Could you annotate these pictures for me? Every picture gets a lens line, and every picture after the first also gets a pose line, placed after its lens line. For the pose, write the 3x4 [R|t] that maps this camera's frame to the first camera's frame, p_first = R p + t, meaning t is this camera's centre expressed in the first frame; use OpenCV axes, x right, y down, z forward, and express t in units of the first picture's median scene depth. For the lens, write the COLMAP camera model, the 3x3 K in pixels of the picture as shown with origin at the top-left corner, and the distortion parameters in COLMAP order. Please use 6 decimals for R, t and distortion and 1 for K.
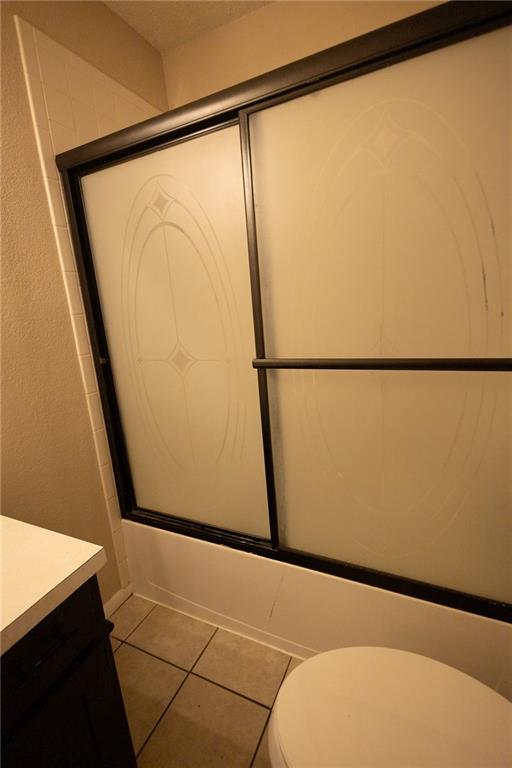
lens RADIAL K [[351.2, 0, 257.9], [0, 351.2, 384.4], [0, 0, 1]] dist [0.008202, -0.003024]
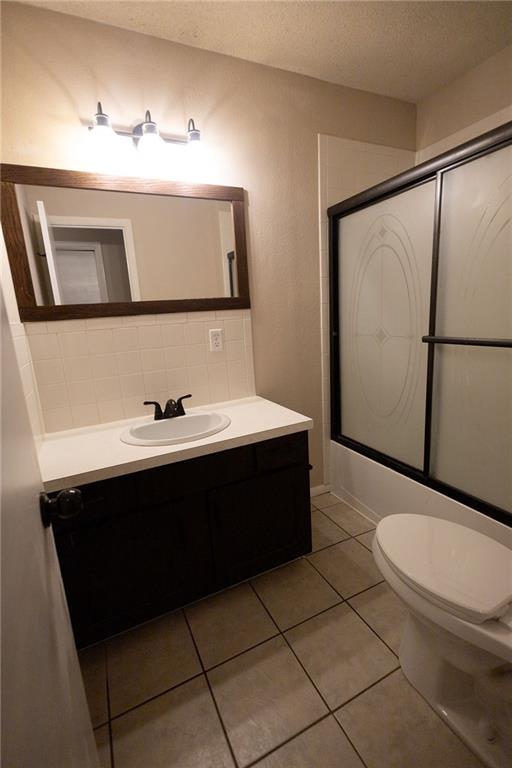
lens RADIAL K [[351.2, 0, 256.3], [0, 351.2, 383.3], [0, 0, 1]] dist [0.008202, -0.003024]
pose [[0.773008, 0.155629, -0.615011, 0.323244], [-0.145430, 0.987098, 0.066994, 0.108957], [0.617502, 0.037654, 0.785667, -0.494384]]
